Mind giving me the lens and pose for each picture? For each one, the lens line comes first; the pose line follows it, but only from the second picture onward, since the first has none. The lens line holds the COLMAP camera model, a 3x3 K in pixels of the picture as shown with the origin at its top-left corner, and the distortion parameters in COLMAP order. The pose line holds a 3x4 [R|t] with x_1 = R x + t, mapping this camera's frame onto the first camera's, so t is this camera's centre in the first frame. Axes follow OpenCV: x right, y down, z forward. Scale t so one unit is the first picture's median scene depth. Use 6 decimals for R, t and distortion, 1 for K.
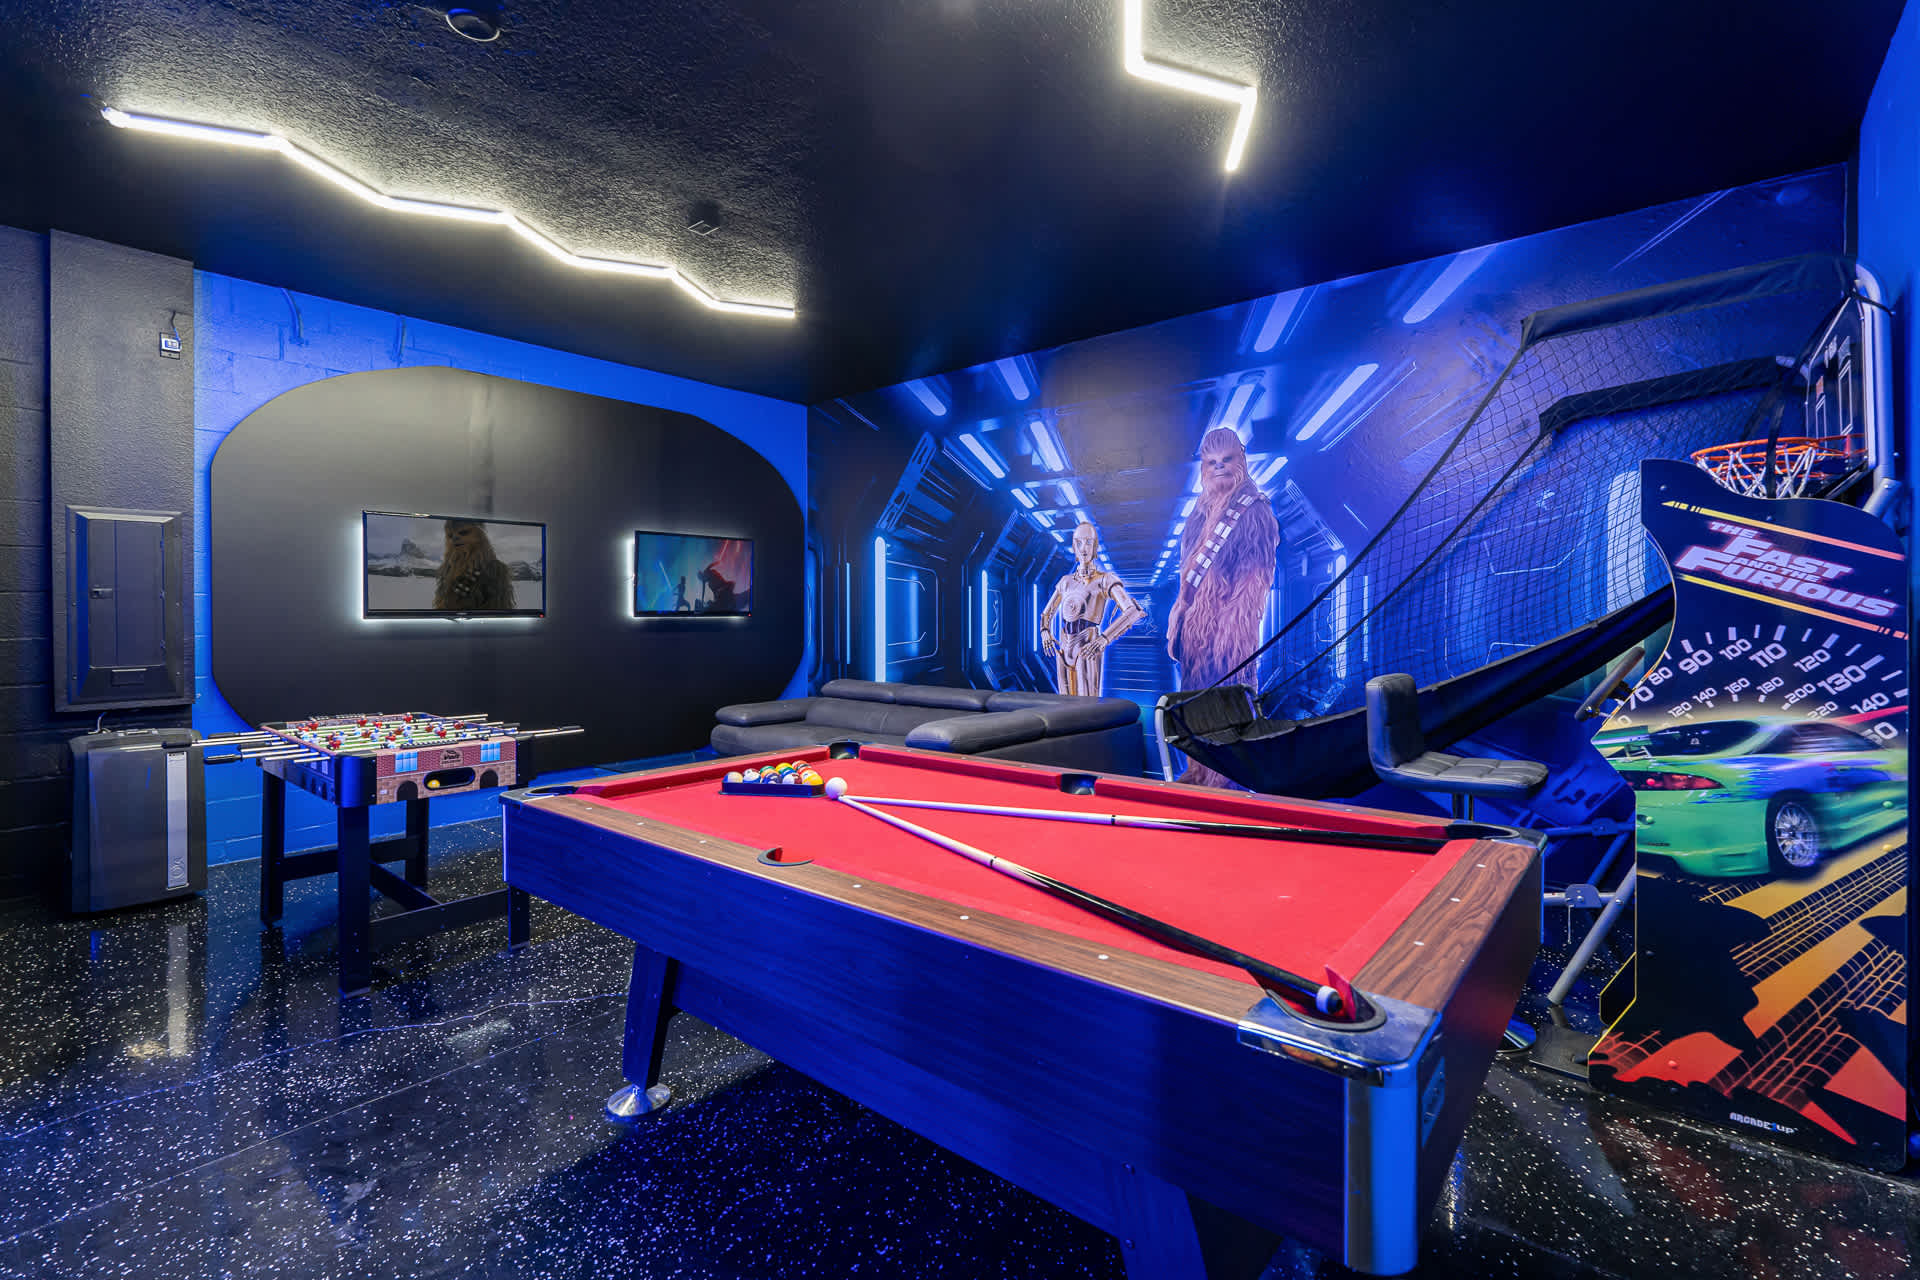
lens RADIAL K [[862.0, 0, 953.0], [0, 862.0, 624.7], [0, 0, 1]] dist [0.001322, 0.000344]
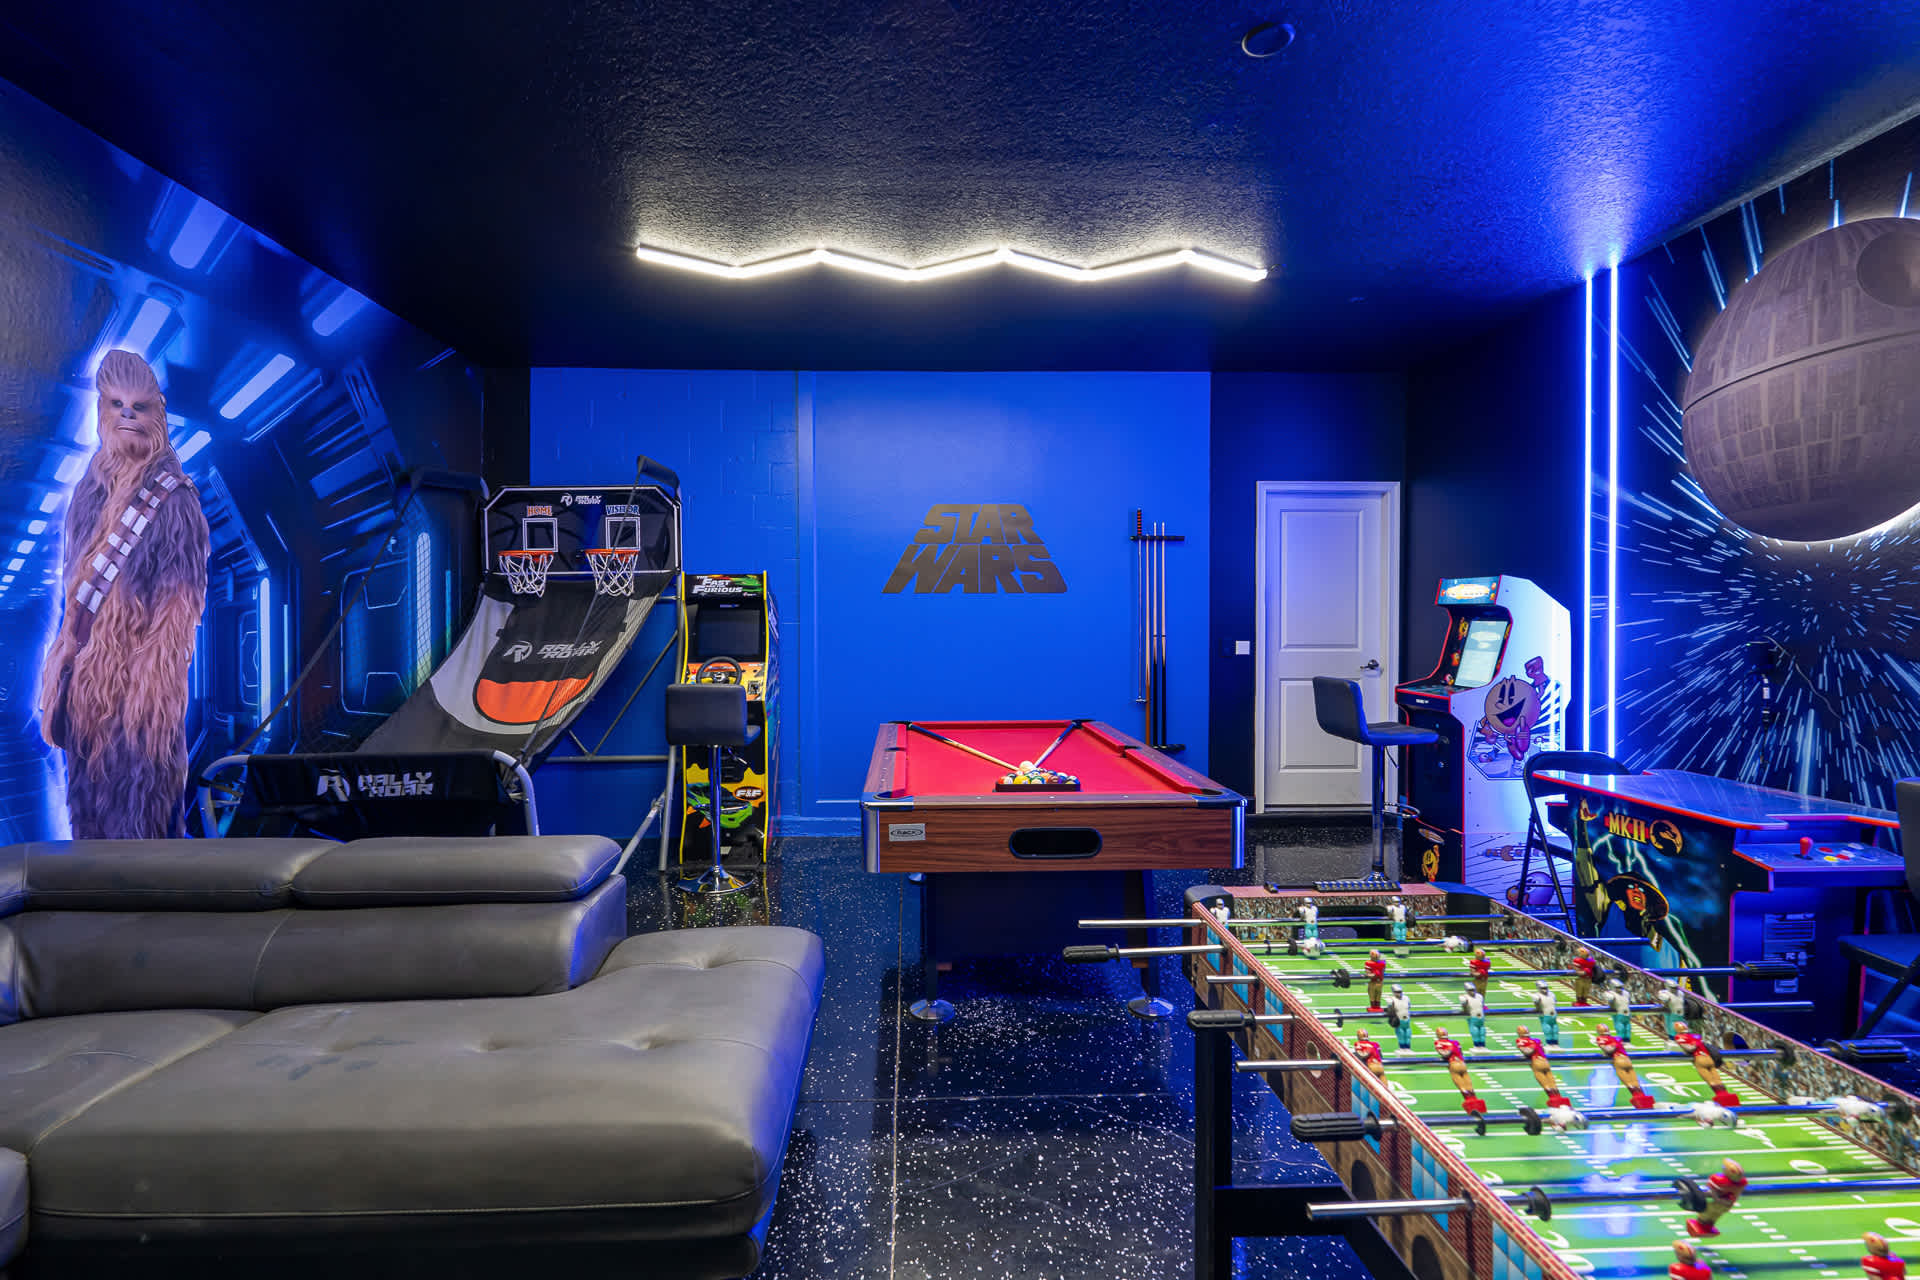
lens RADIAL K [[862.0, 0, 953.0], [0, 862.0, 624.7], [0, 0, 1]] dist [0.001322, 0.000344]
pose [[-0.680196, -0.001019, 0.733030, -0.532389], [0.012940, 0.999827, 0.013397, -0.036670], [-0.732916, 0.018598, -0.680065, 0.996414]]
